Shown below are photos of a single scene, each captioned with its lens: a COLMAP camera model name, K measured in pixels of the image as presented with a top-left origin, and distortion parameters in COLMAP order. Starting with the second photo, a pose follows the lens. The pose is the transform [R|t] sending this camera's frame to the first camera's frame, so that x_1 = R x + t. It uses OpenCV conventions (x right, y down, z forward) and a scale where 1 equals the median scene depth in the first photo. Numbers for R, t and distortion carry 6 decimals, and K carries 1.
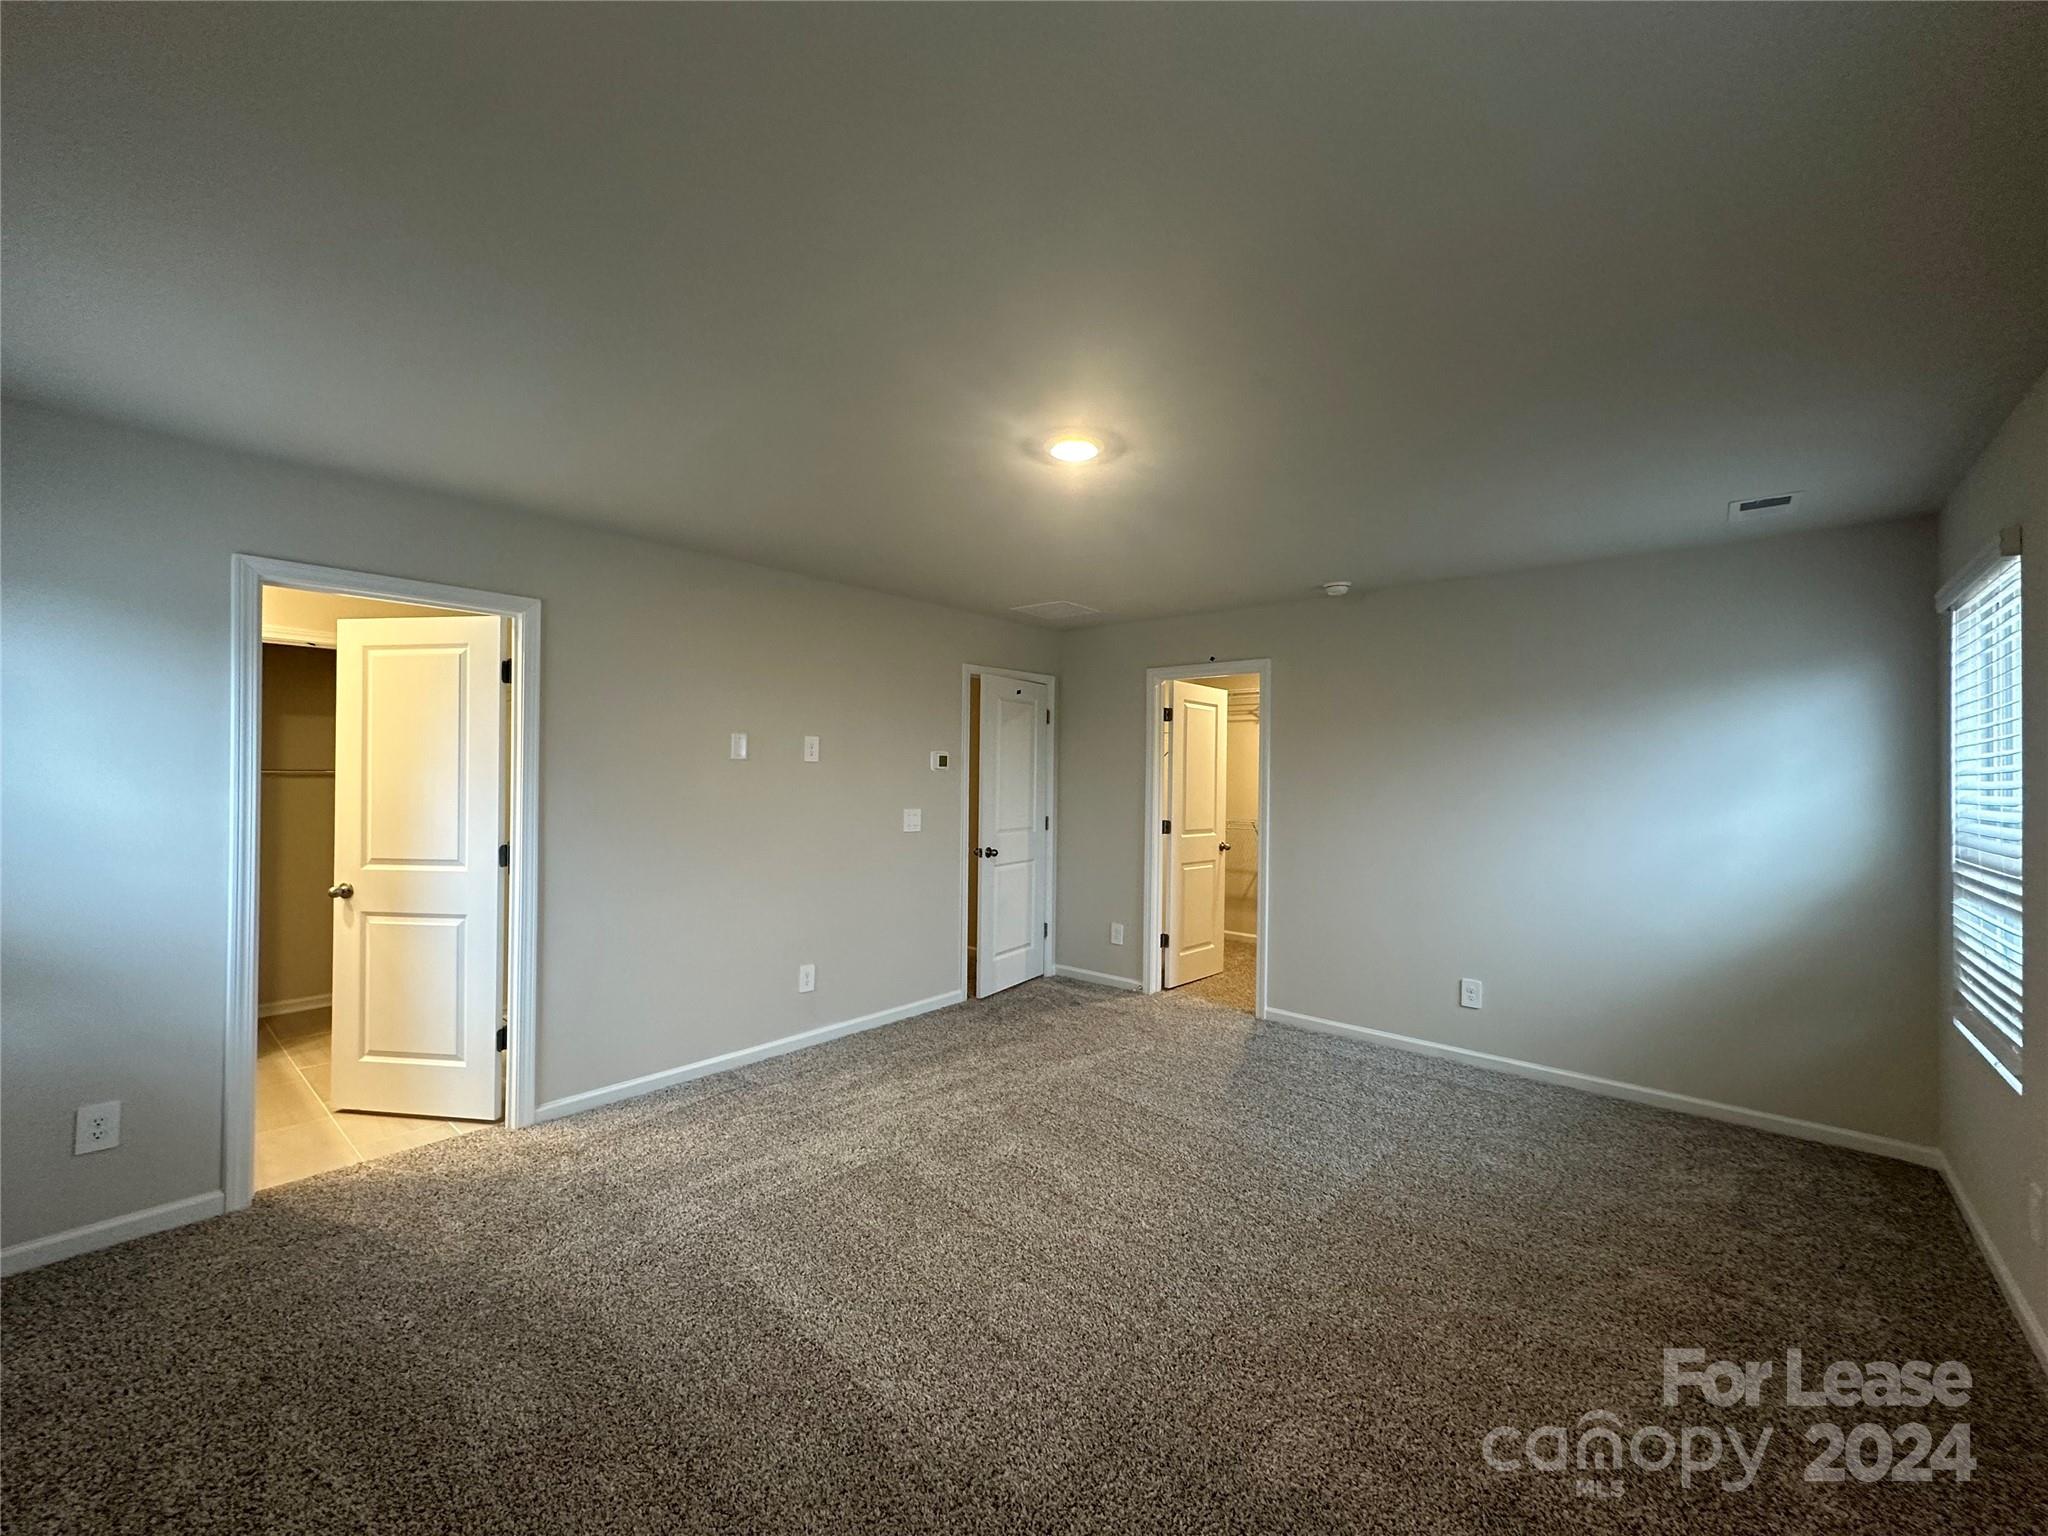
lens RADIAL K [[815.2, 0, 1024.0], [0, 815.2, 768.0], [0, 0, 1]] dist [-0.001549, 0.000072]
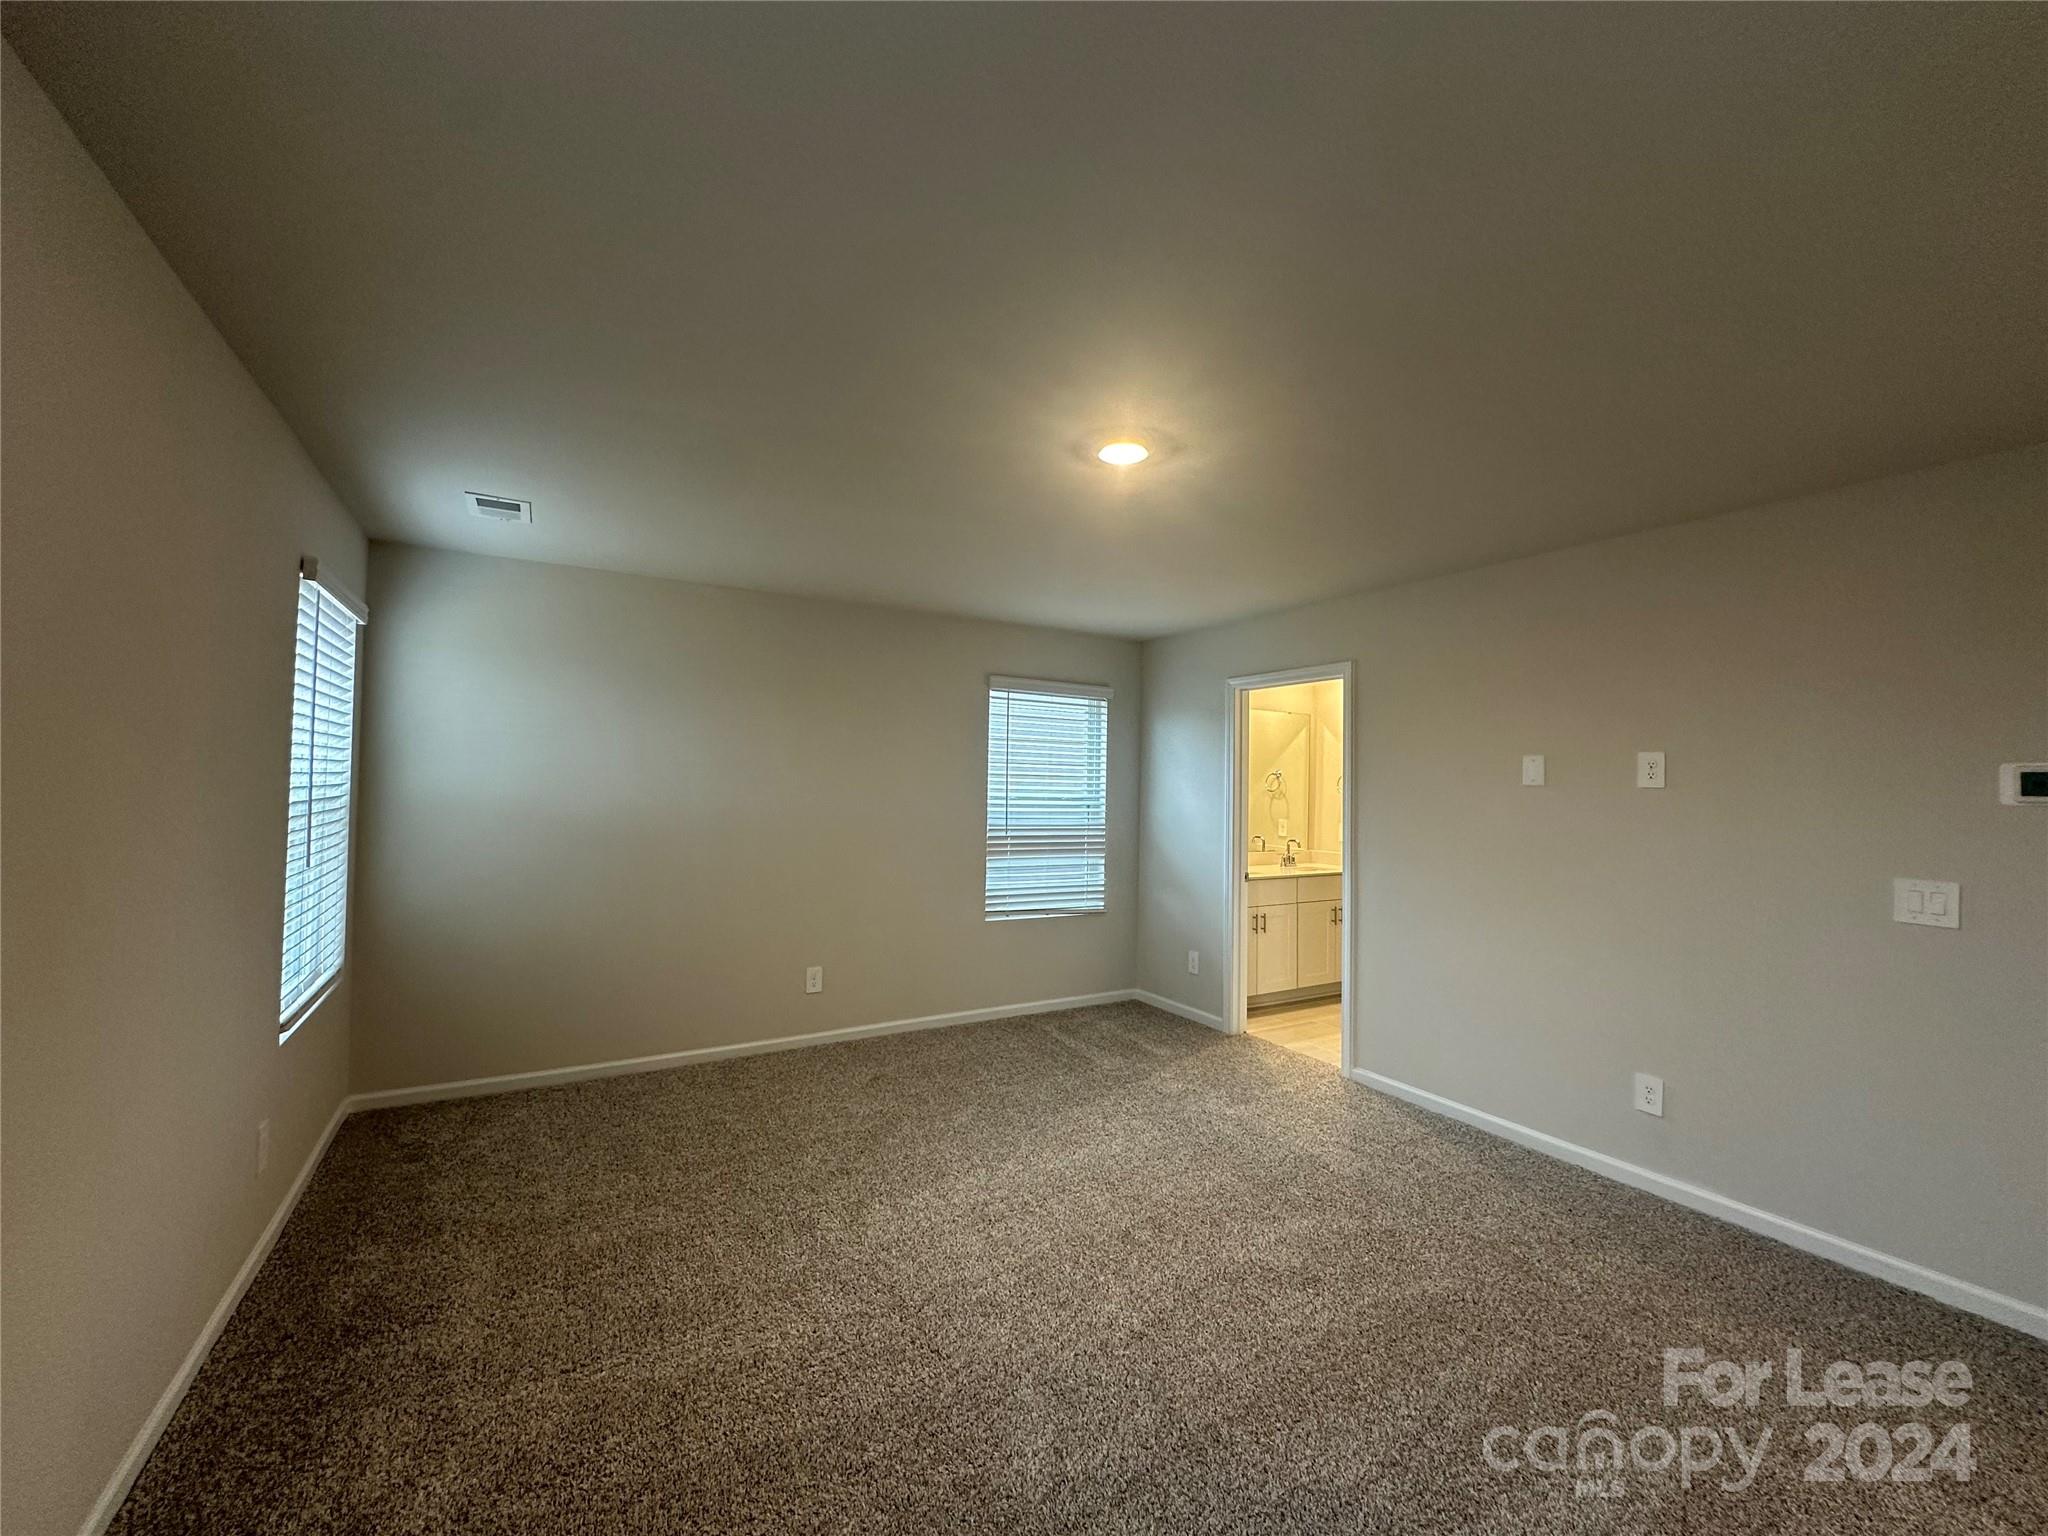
lens RADIAL K [[815.2, 0, 1024.0], [0, 815.2, 768.0], [0, 0, 1]] dist [-0.001549, 0.000072]
pose [[-0.309844, -0.043623, -0.949786, 0.611776], [-0.027098, 0.998946, -0.037041, 0.017236], [0.950401, 0.014261, -0.310699, 0.730946]]
